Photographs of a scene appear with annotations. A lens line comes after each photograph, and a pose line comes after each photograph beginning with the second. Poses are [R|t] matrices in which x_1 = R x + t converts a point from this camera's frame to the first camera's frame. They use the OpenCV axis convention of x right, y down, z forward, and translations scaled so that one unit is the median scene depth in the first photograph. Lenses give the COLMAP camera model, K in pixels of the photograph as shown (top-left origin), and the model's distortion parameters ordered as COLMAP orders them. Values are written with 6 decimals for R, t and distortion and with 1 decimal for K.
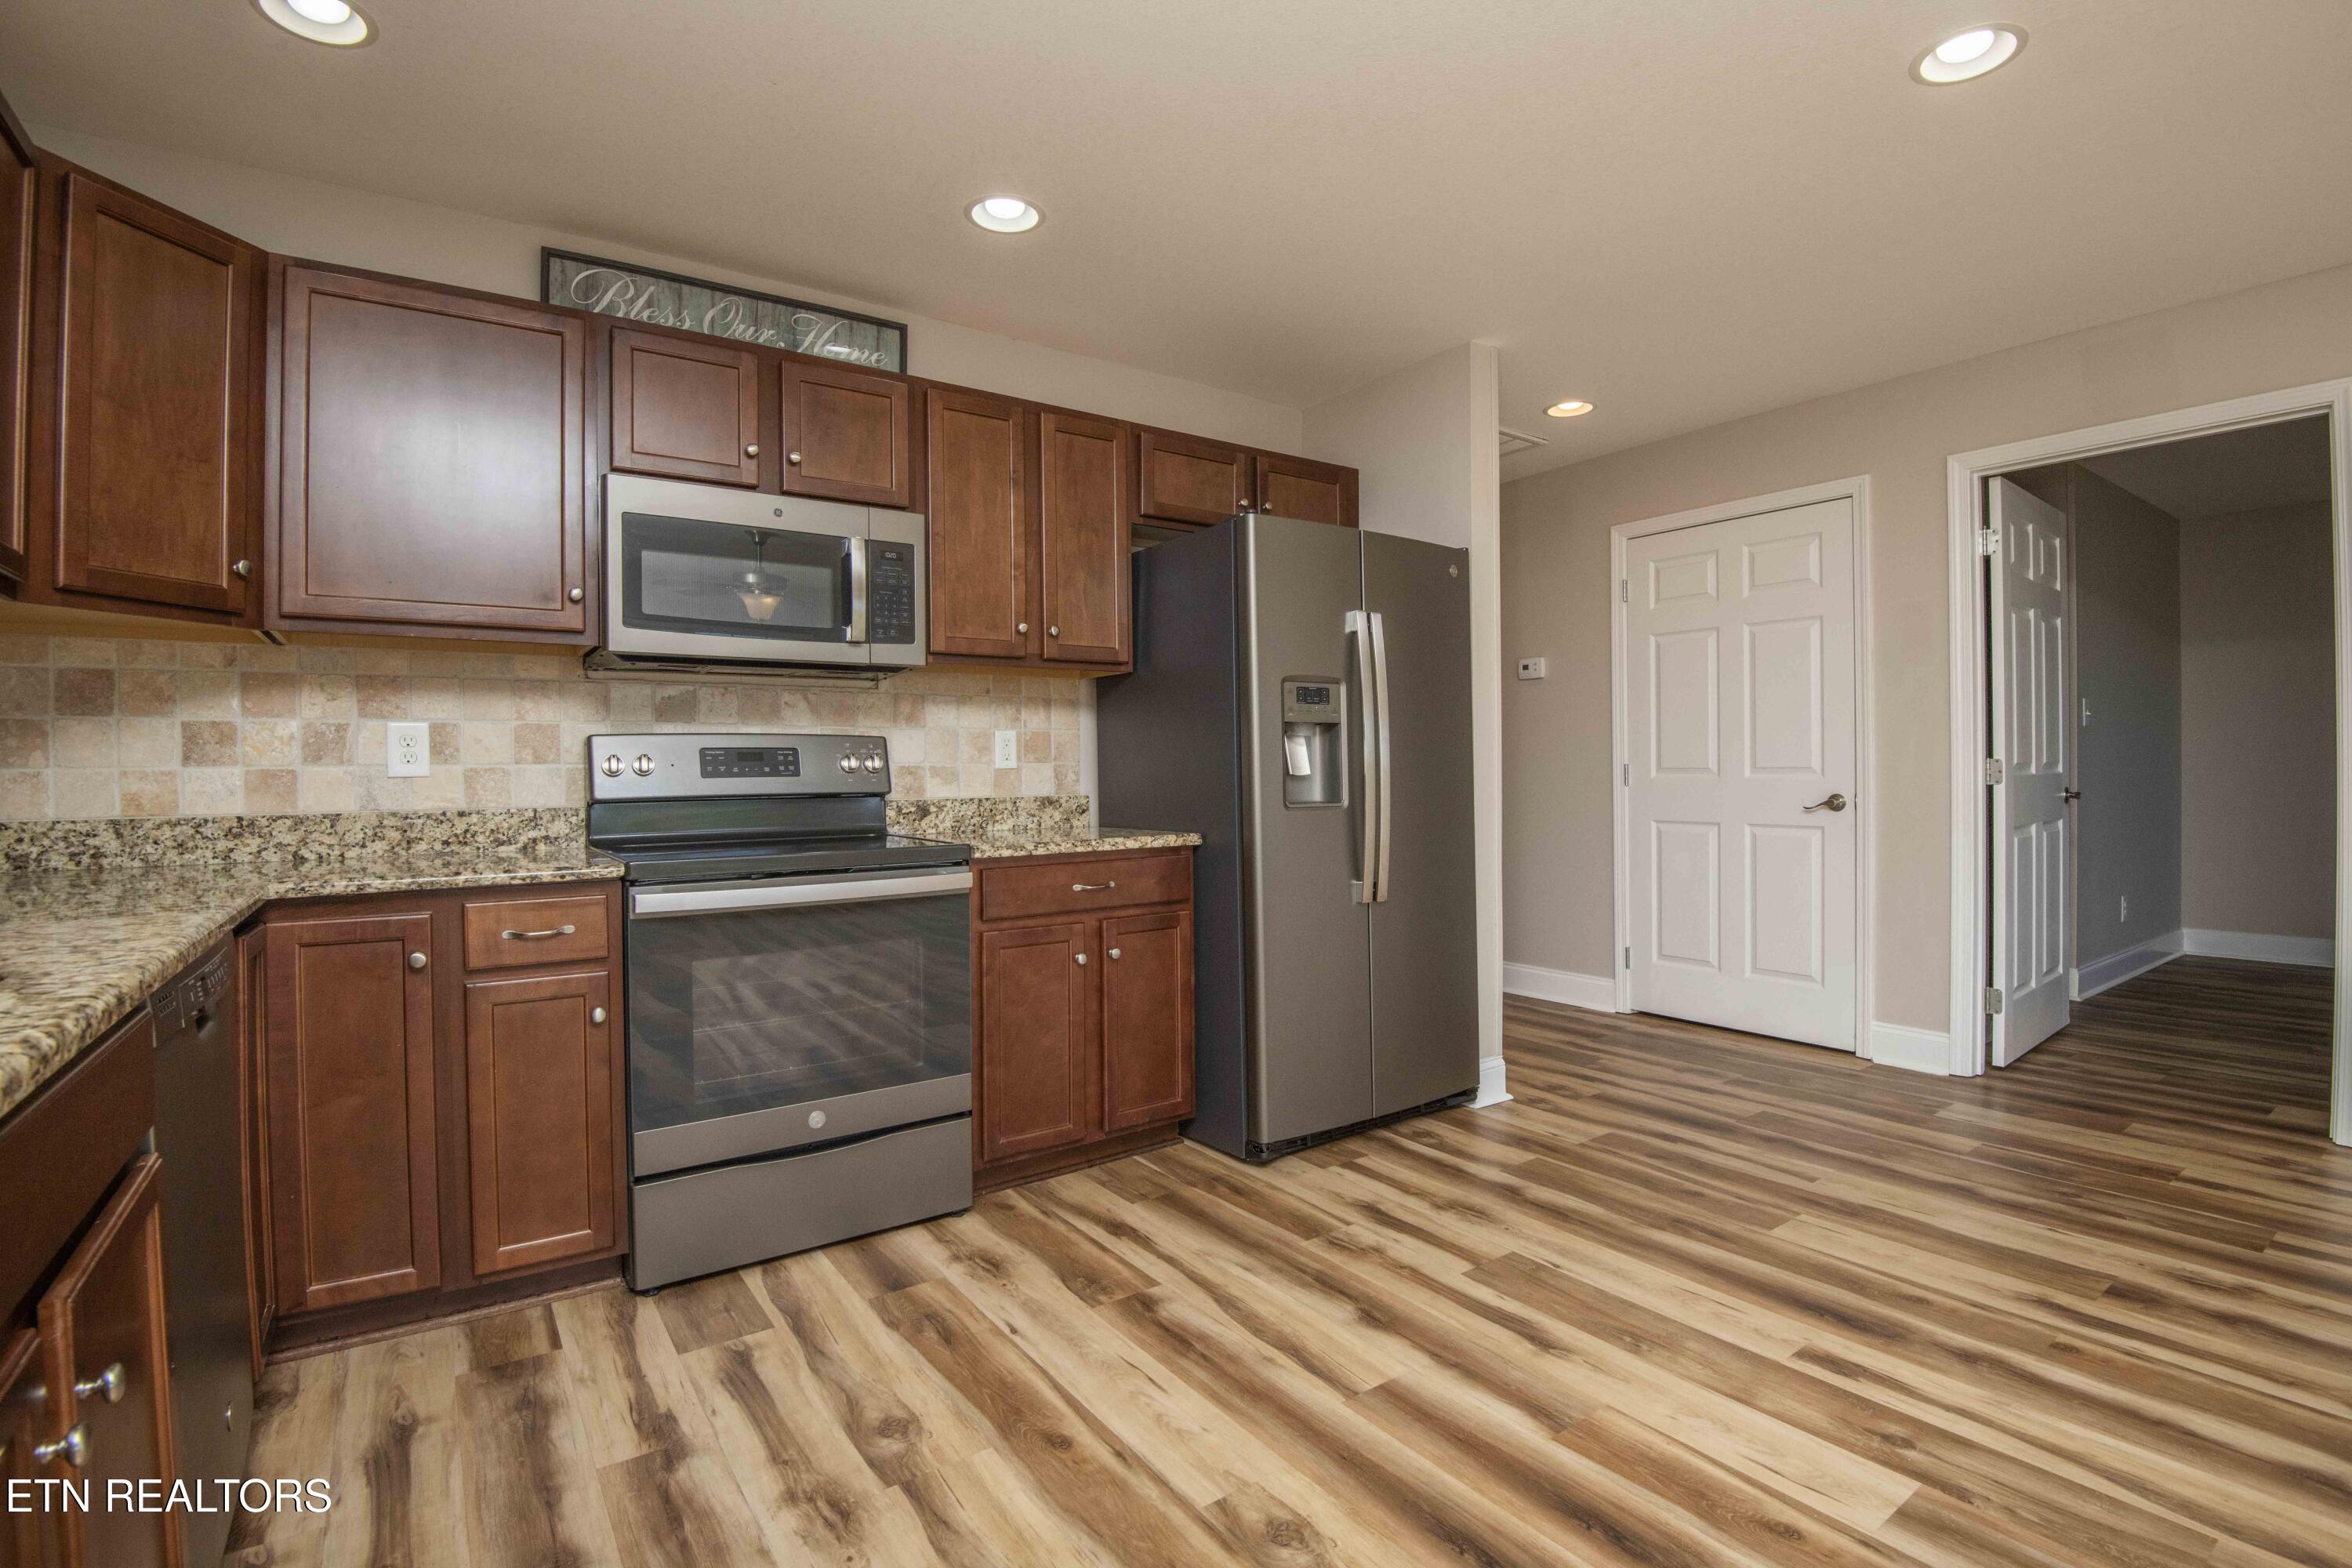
lens RADIAL K [[1086.2, 0, 1186.3], [0, 1086.2, 776.8], [0, 0, 1]] dist [-0.009455, -0.021181]
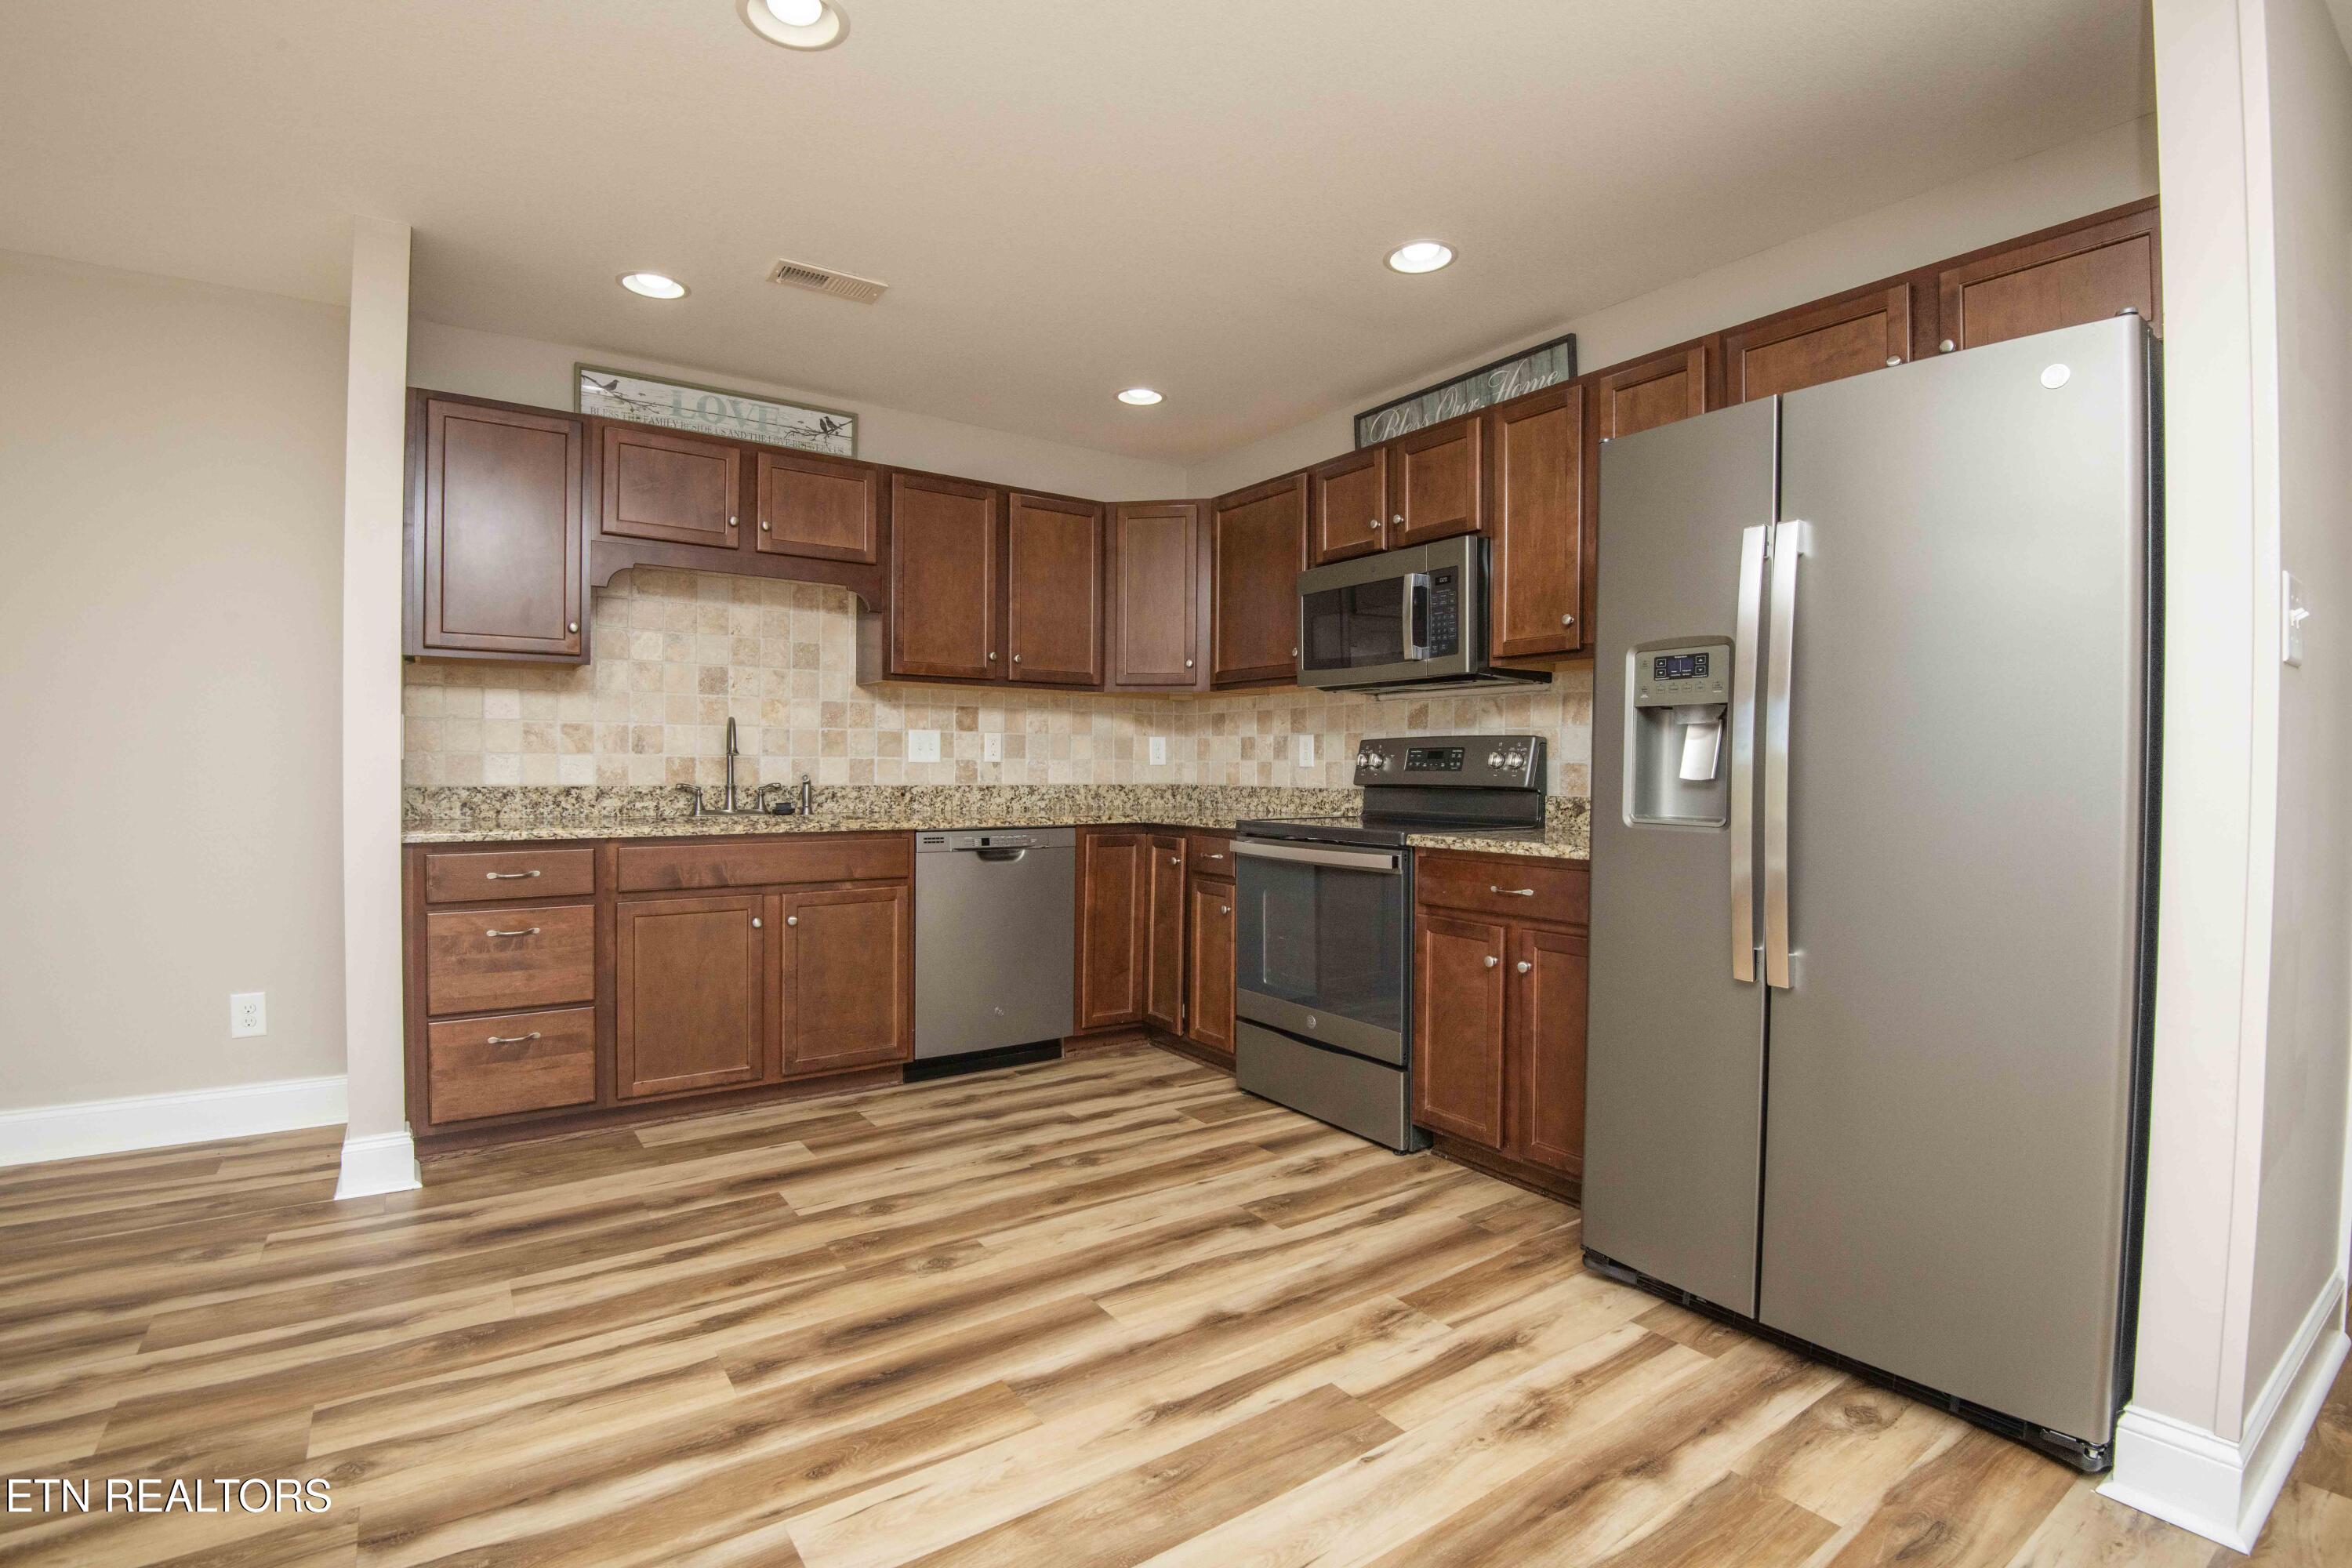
lens RADIAL K [[1086.2, 0, 1186.3], [0, 1086.2, 776.8], [0, 0, 1]] dist [-0.009455, -0.021181]
pose [[-0.001637, 0.019769, -0.999803, 0.915836], [-0.014364, 0.999701, 0.019791, -0.014303], [0.999895, 0.014394, -0.001353, 0.758980]]
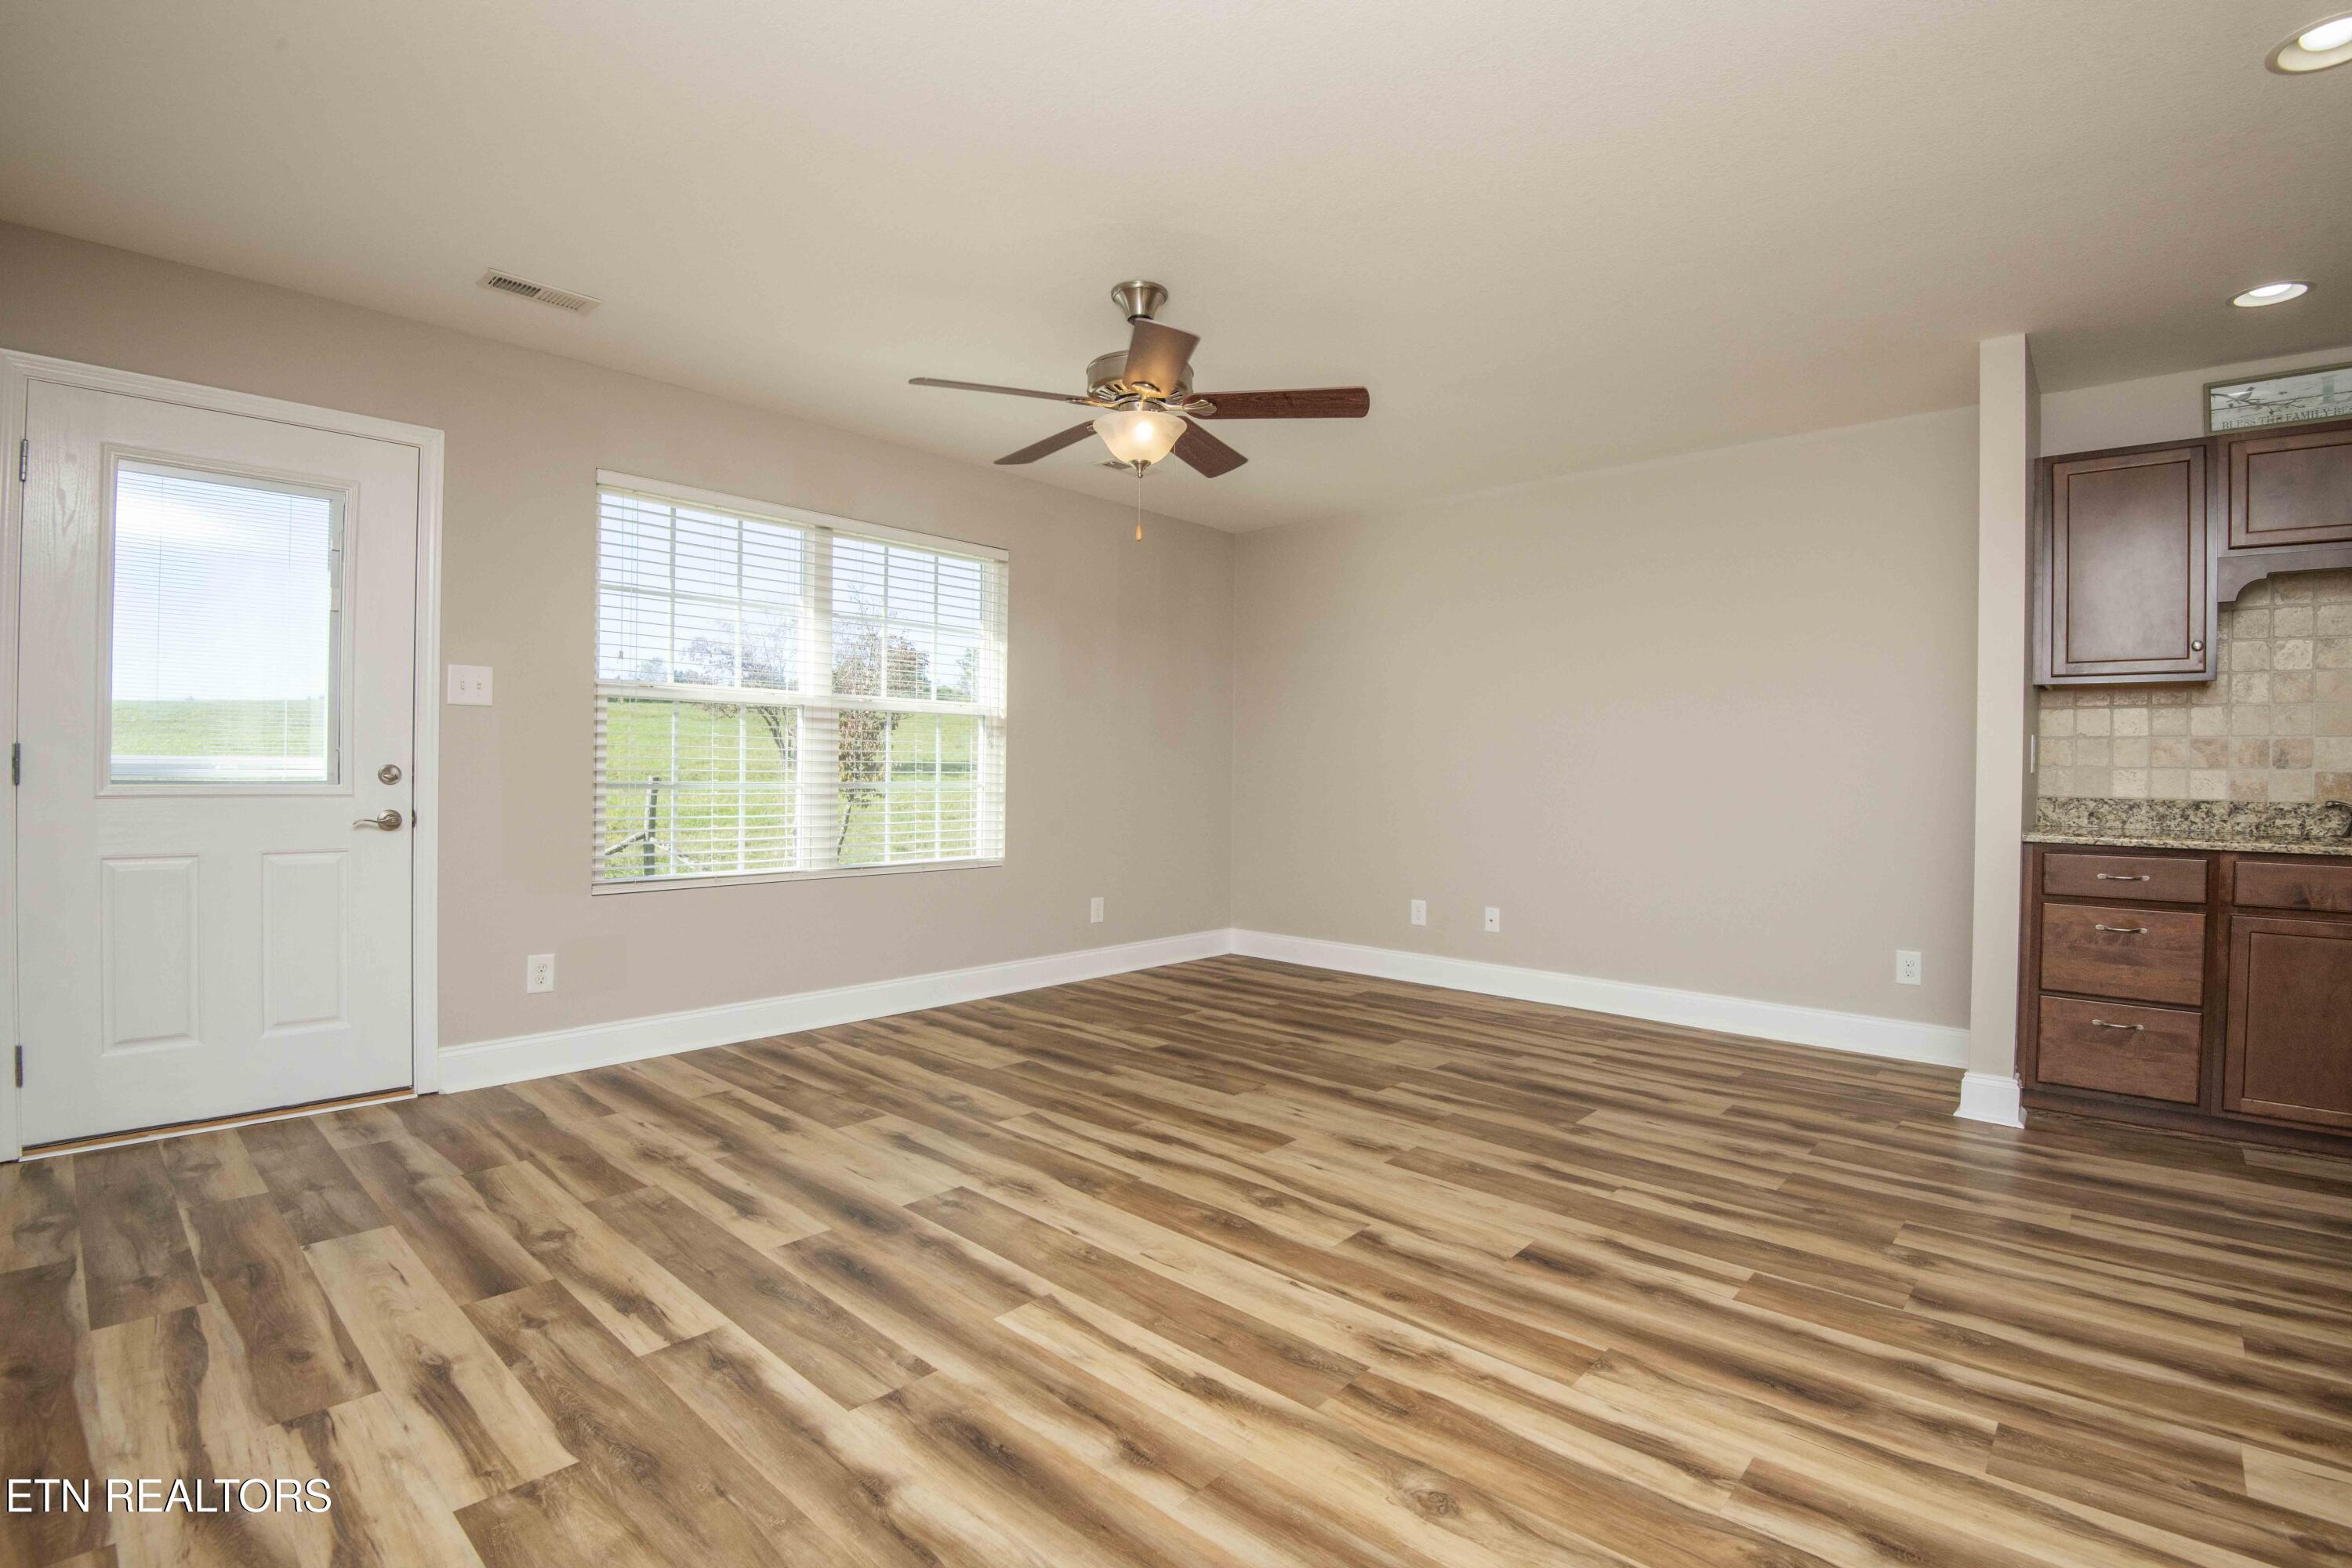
lens RADIAL K [[1086.2, 0, 1186.3], [0, 1086.2, 776.8], [0, 0, 1]] dist [-0.009455, -0.021181]
pose [[-0.976171, -0.001946, -0.216994, 1.107301], [-0.006163, 0.999805, 0.018761, -0.012079], [0.216915, 0.019651, -0.975993, 1.008633]]
